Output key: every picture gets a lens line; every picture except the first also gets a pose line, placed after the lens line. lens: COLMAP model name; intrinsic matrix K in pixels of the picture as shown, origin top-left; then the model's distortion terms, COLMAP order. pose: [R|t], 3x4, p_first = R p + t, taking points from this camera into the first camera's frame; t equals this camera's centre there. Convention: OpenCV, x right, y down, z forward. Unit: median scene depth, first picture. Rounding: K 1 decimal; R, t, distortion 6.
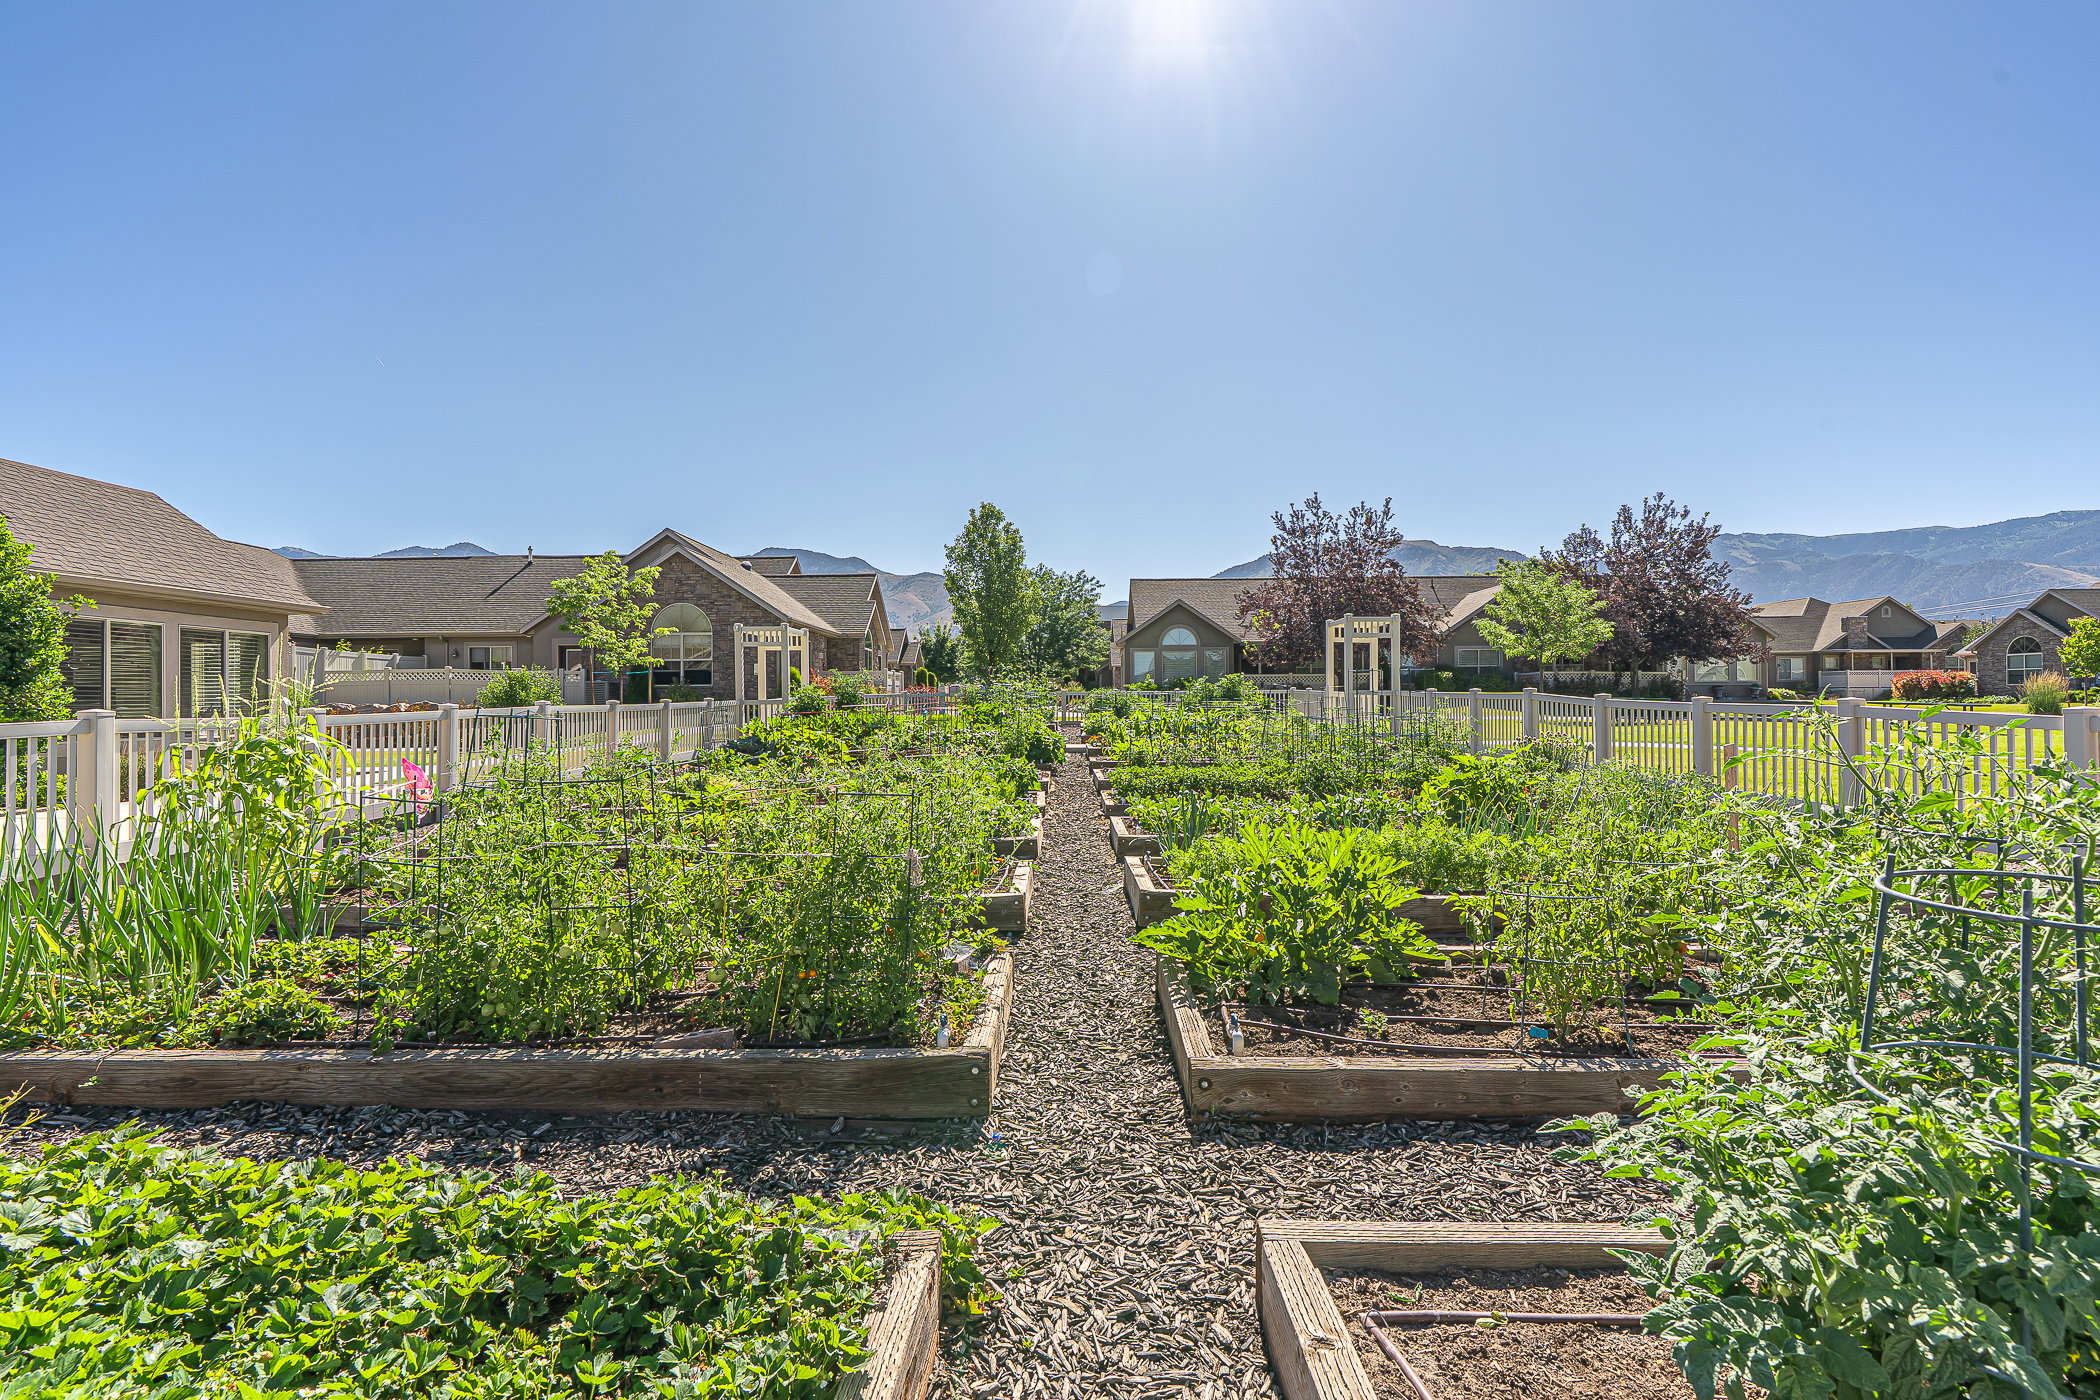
lens RADIAL K [[985.5, 0, 1045.6], [0, 985.5, 695.1], [0, 0, 1]] dist [0.000135, 0.001156]
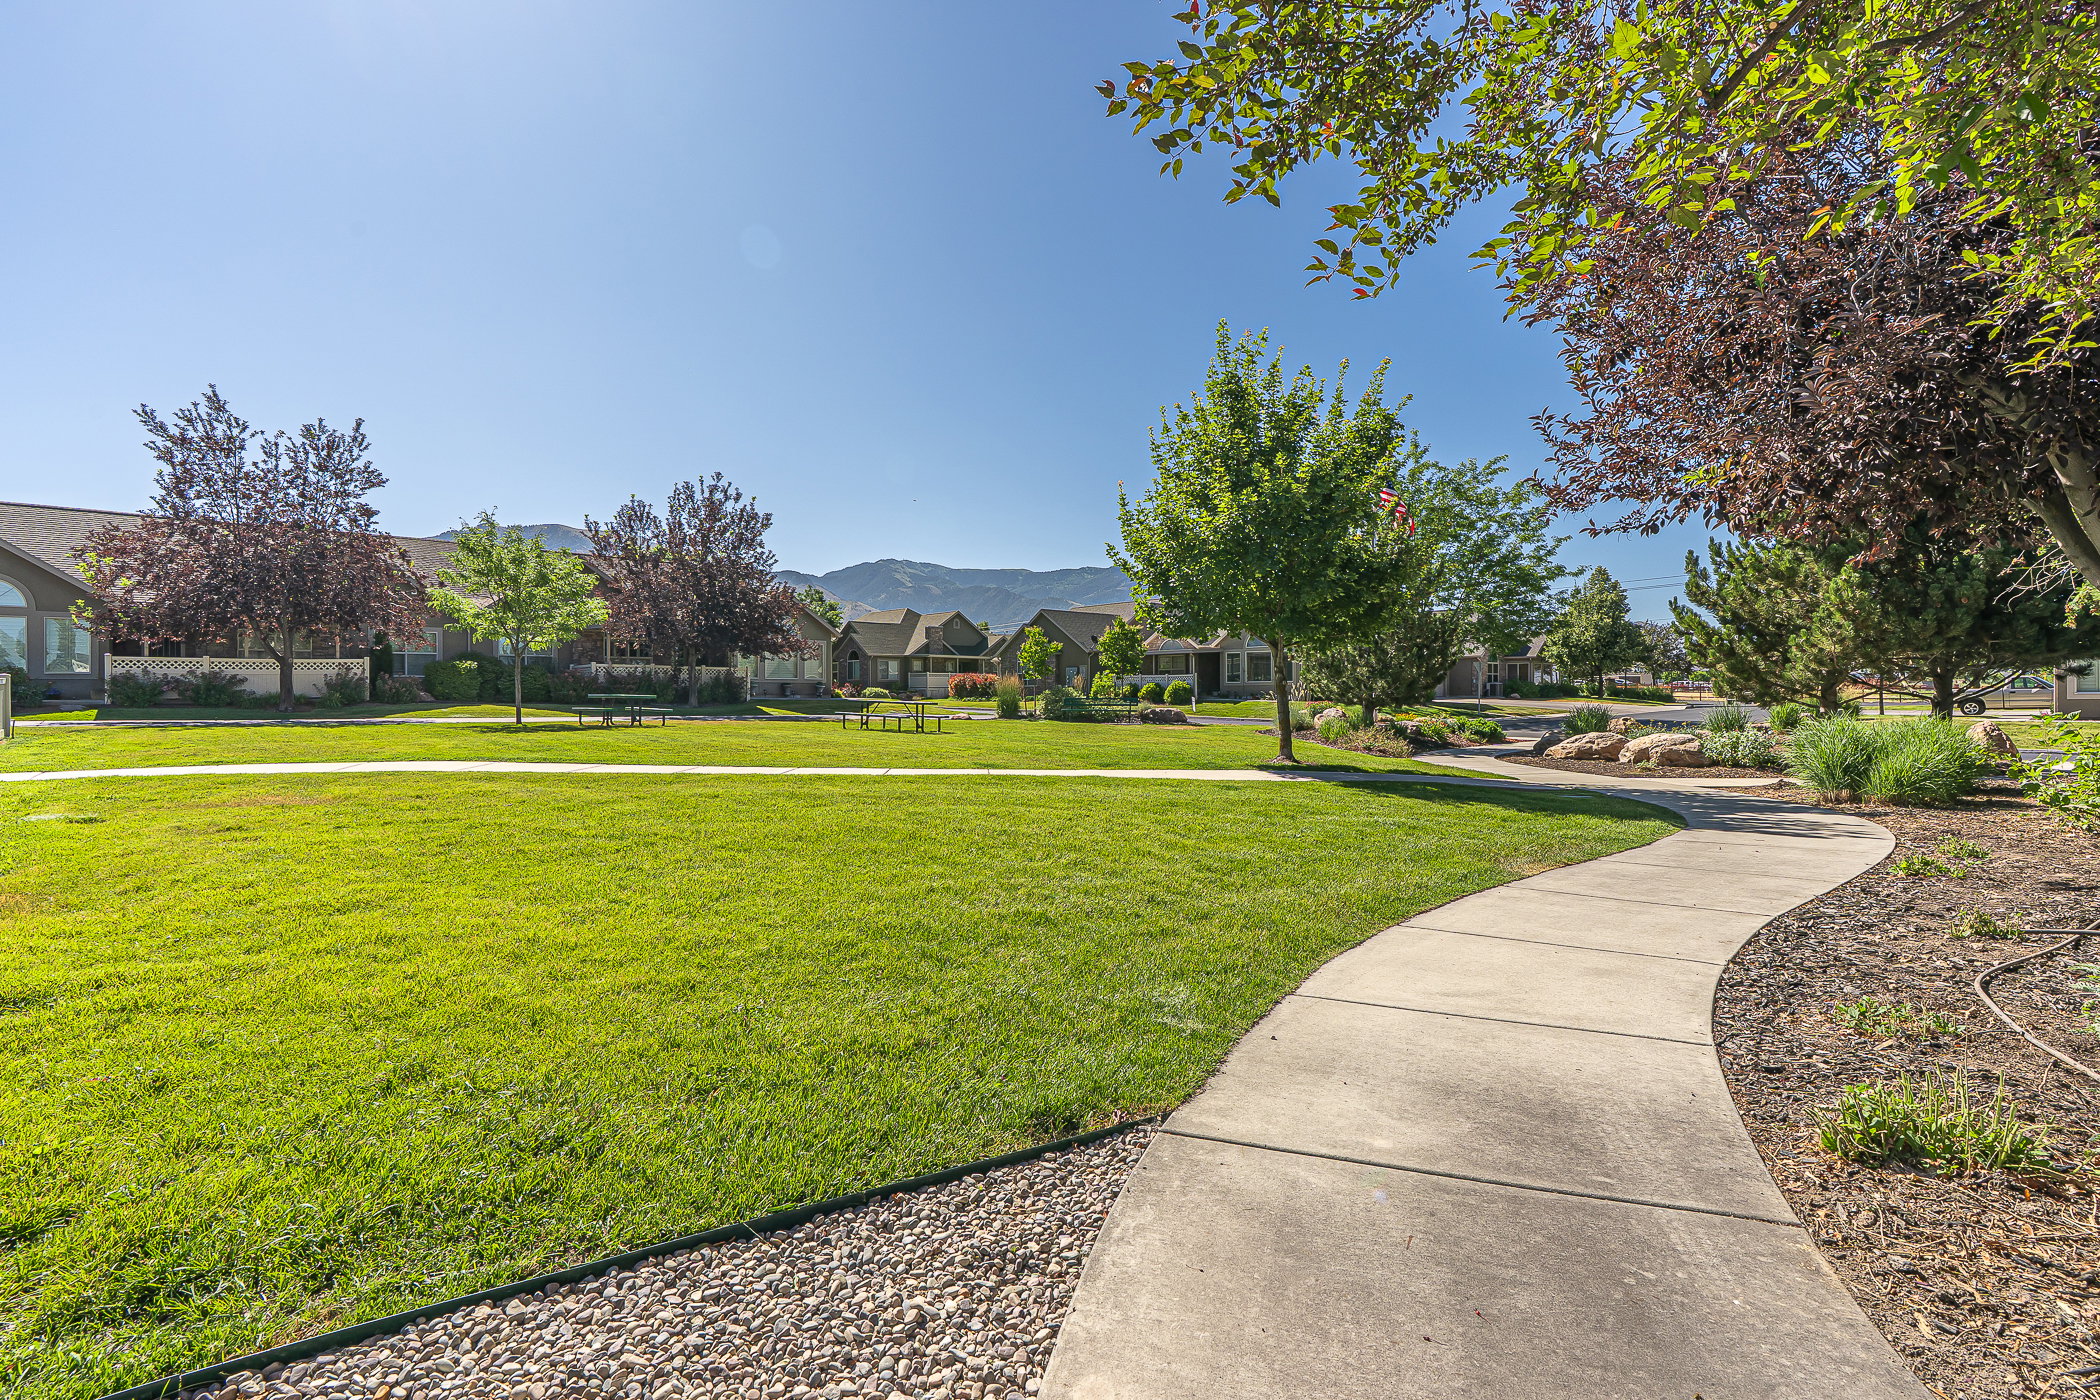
lens RADIAL K [[985.5, 0, 1061.3], [0, 985.5, 692.6], [0, 0, 1]] dist [0.000135, 0.001156]
pose [[0.717078, 0.005499, 0.696972, 0.123595], [-0.004715, 0.999984, -0.003039, 0.001054], [-0.696977, -0.001107, 0.717092, 0.066885]]
